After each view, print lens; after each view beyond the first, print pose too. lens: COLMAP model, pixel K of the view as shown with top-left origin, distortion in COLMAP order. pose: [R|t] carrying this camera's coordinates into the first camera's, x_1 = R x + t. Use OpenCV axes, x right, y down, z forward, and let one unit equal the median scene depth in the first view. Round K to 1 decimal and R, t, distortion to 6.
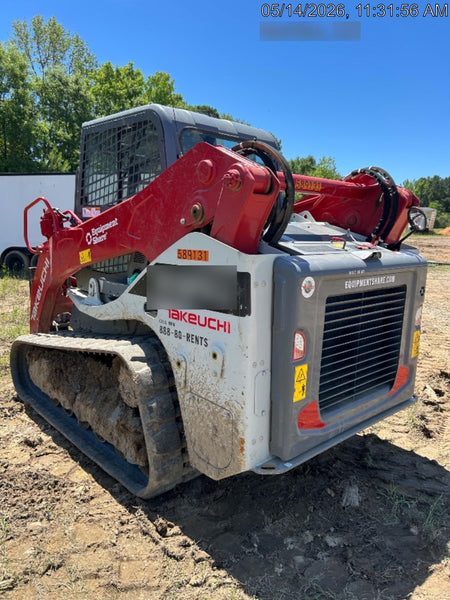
lens RADIAL K [[455.6, 0, 227.0], [0, 455.6, 294.1], [0, 0, 1]] dist [0.143702, -0.001074]
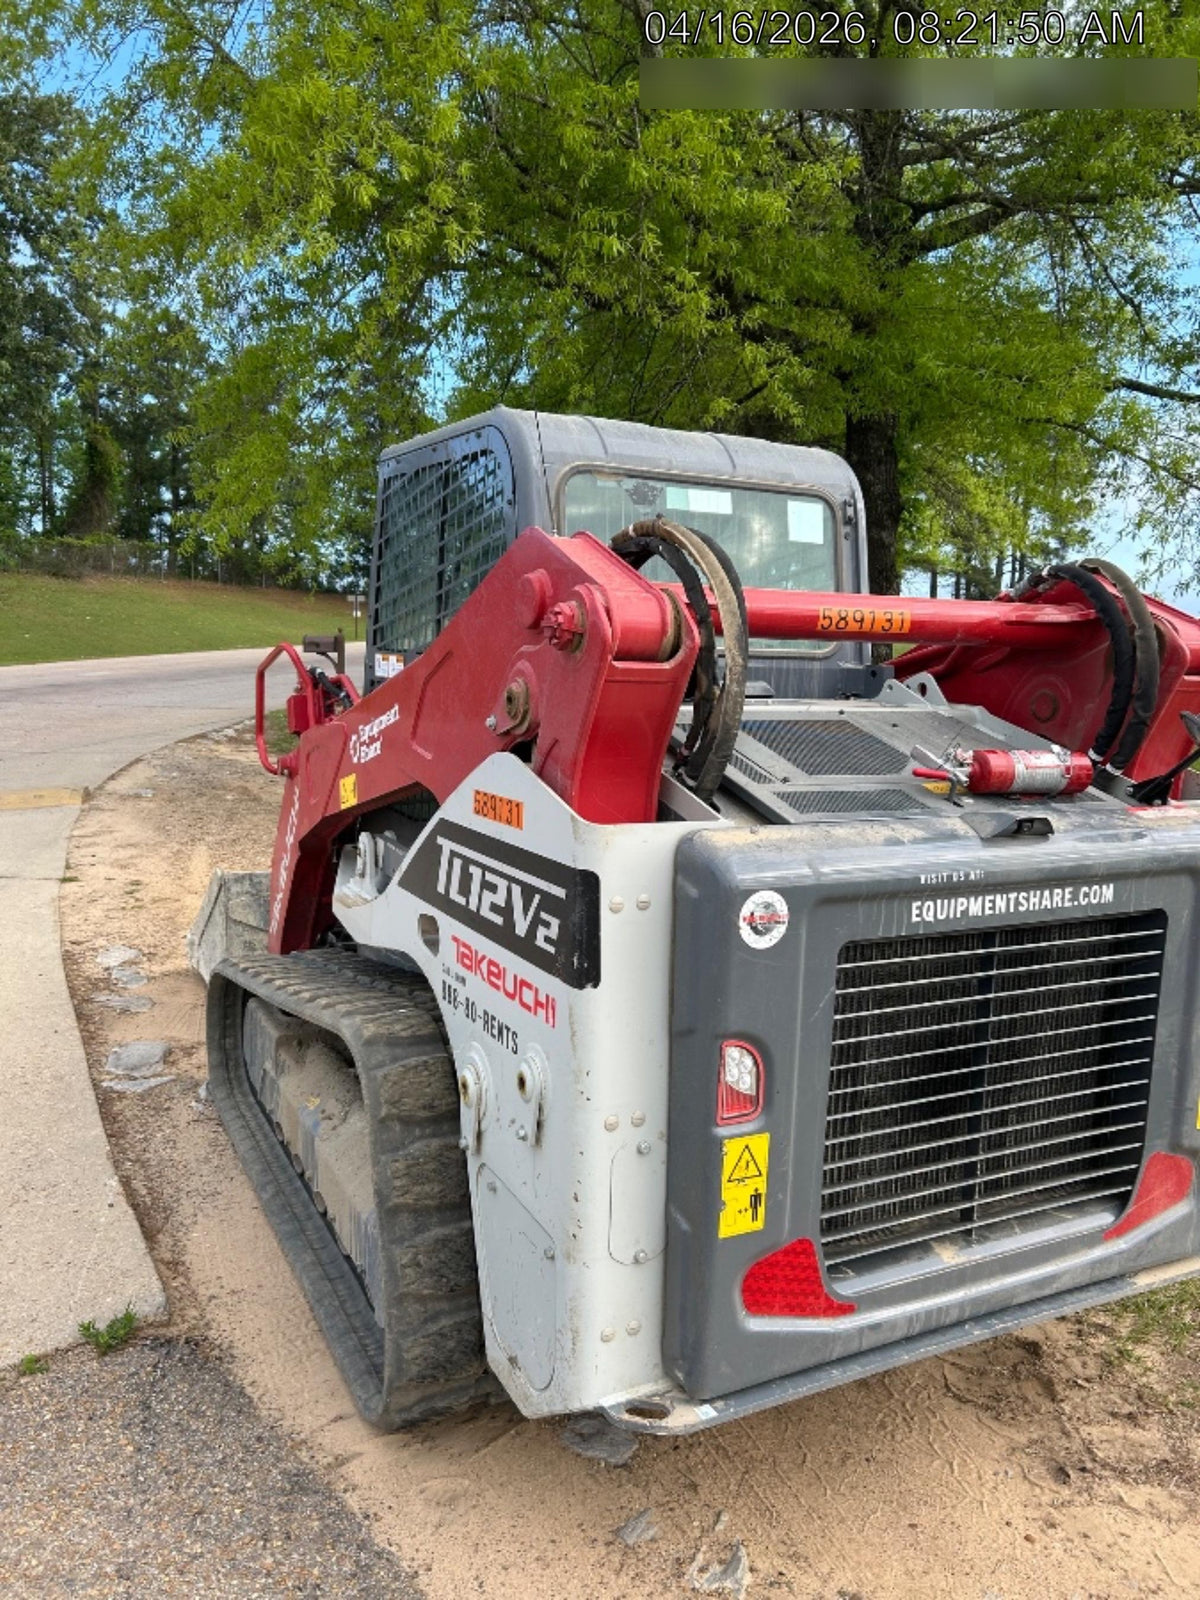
lens RADIAL K [[1199.7, 0, 607.9], [0, 1199.7, 788.9], [0, 0, 1]] dist [0.081054, -0.003489]
pose [[0.964232, 0.039188, -0.262146, 0.265935], [-0.047716, 0.998516, -0.026244, -0.076418], [0.260729, 0.037814, 0.964671, 0.049808]]
